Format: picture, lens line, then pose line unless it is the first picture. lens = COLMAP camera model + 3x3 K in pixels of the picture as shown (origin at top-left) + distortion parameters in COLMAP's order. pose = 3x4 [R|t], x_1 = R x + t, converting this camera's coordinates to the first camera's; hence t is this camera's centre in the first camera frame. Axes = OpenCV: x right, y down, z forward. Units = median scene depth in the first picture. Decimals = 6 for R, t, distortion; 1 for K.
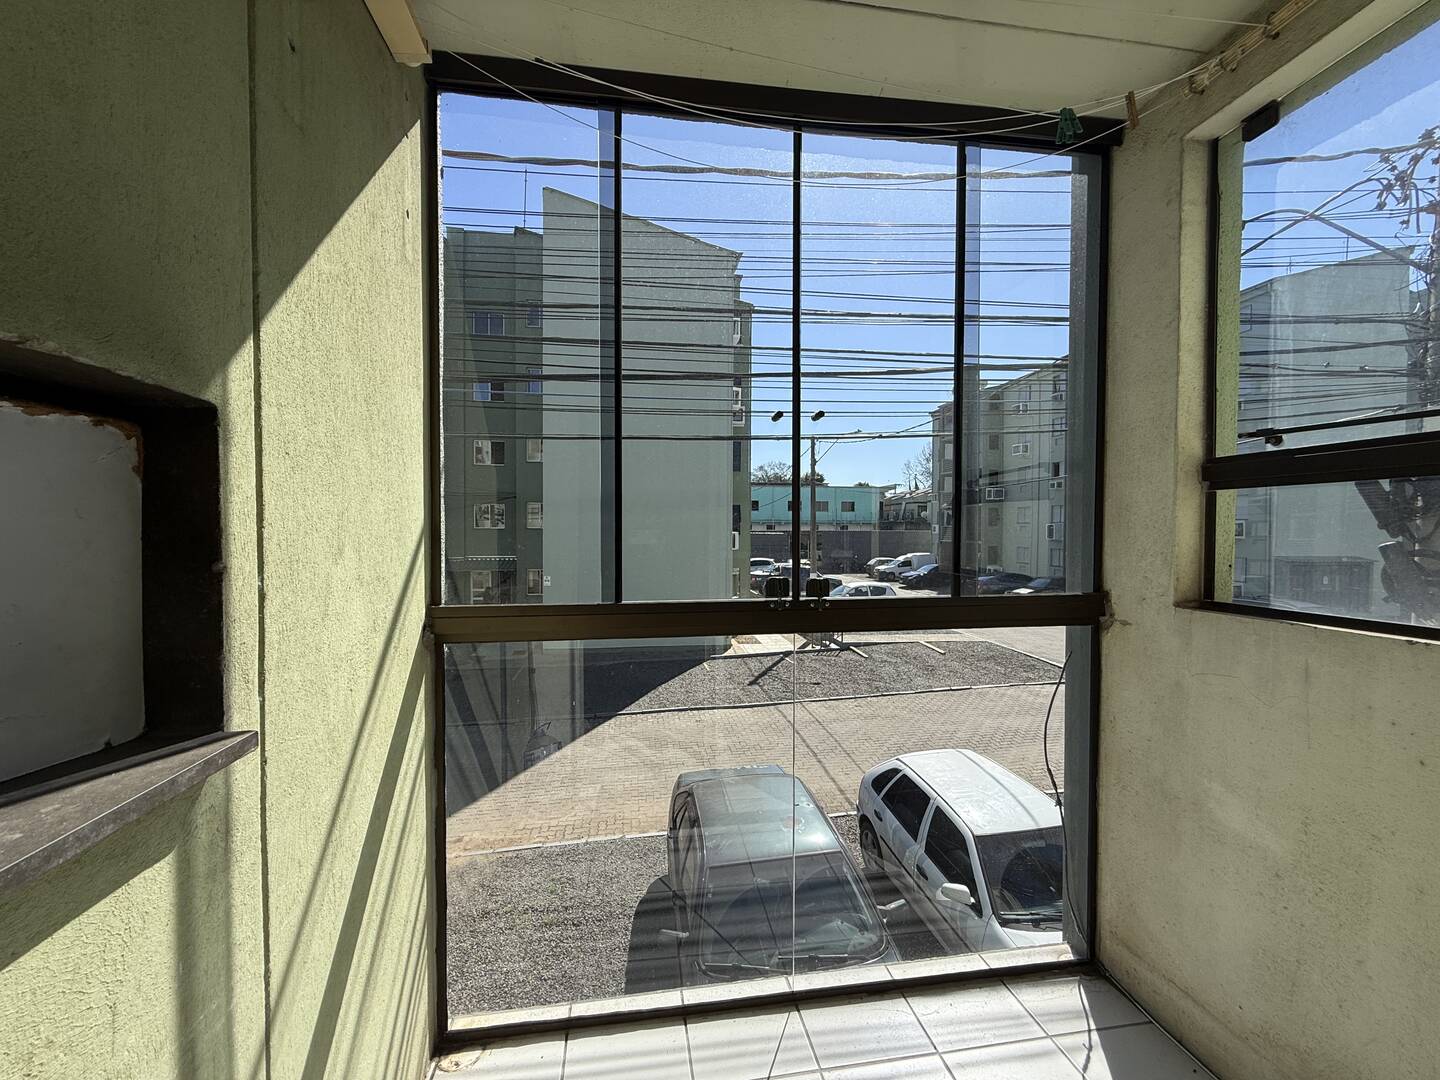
lens RADIAL K [[572.9, 0, 713.8], [0, 572.9, 540.6], [0, 0, 1]] dist [-0.000966, -0.000199]
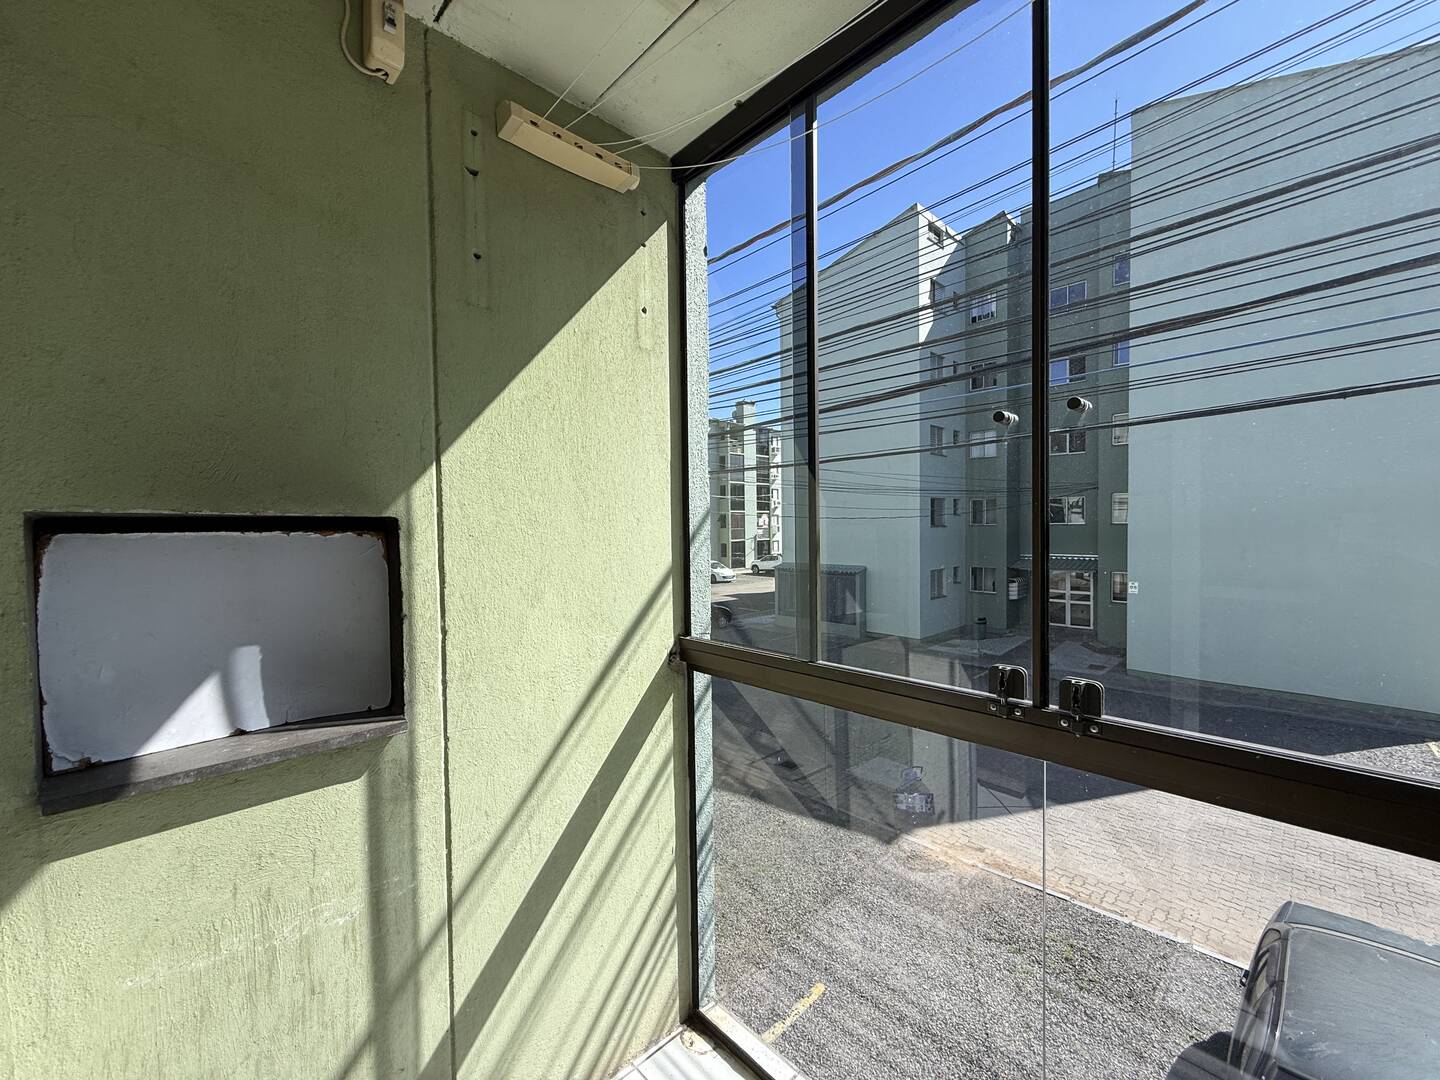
lens RADIAL K [[572.9, 0, 713.8], [0, 572.9, 540.6], [0, 0, 1]] dist [-0.000966, -0.000199]
pose [[0.577446, 0.011557, -0.816347, 0.805070], [-0.002248, 0.999919, 0.012566, -0.154819], [0.816426, -0.005420, 0.577425, 0.636802]]
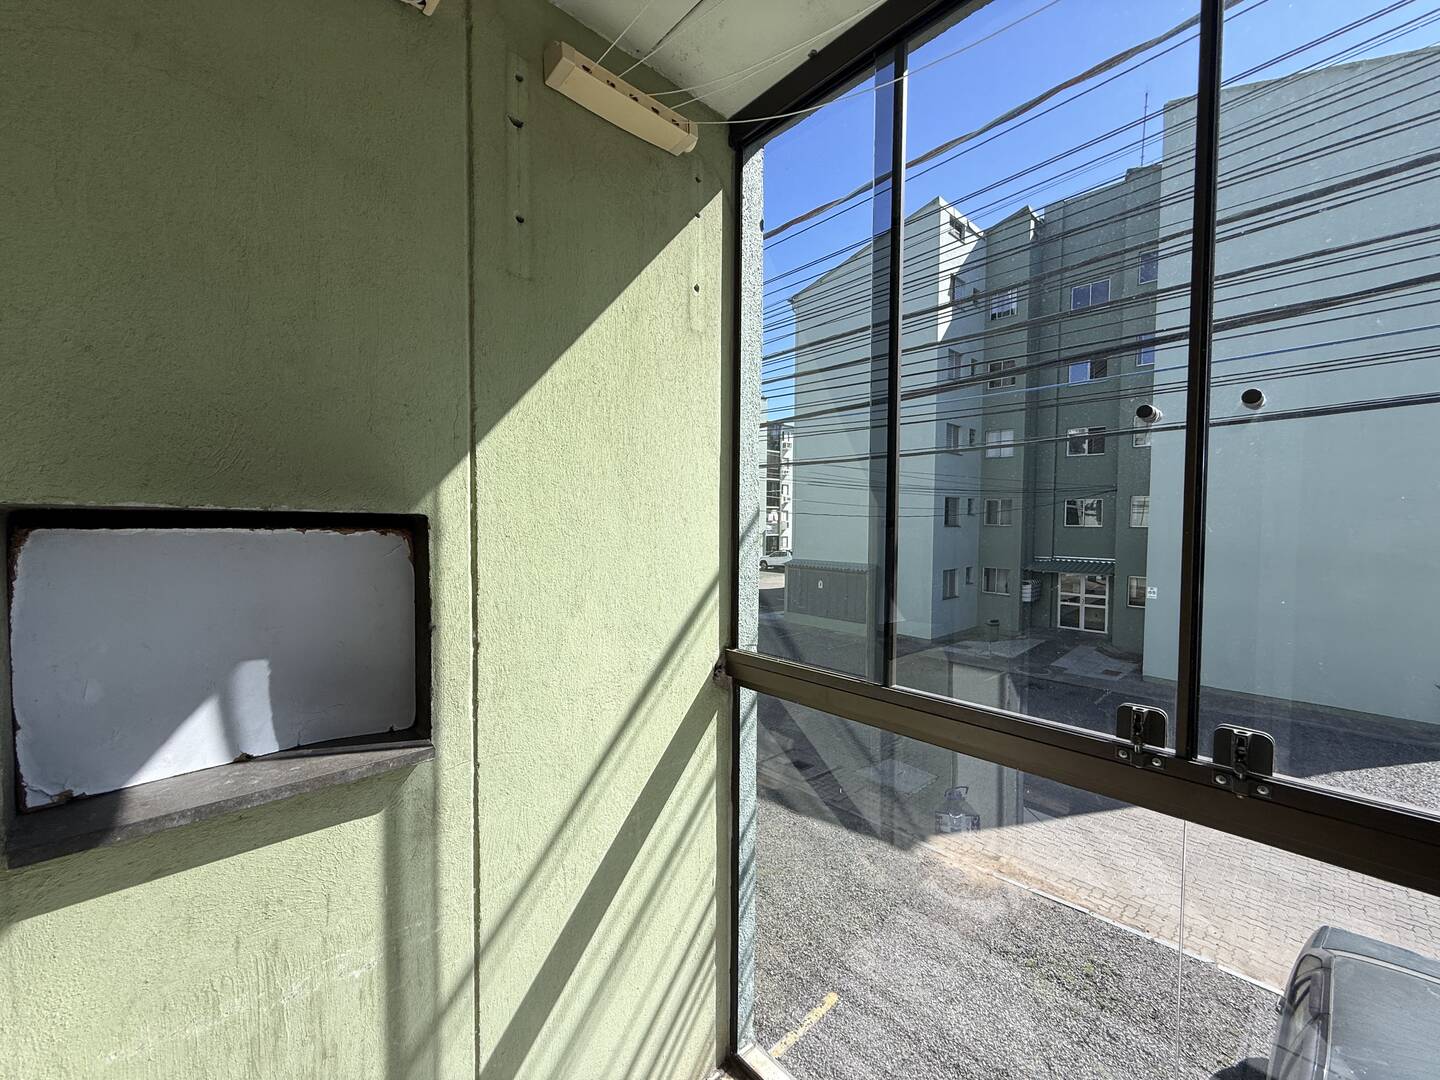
lens RADIAL K [[572.9, 0, 713.8], [0, 572.9, 540.6], [0, 0, 1]] dist [-0.000966, -0.000199]
pose [[0.565473, 0.031567, -0.824162, 0.588168], [-0.023113, 0.999481, 0.022424, -0.177391], [0.824443, 0.006368, 0.565910, 0.627088]]
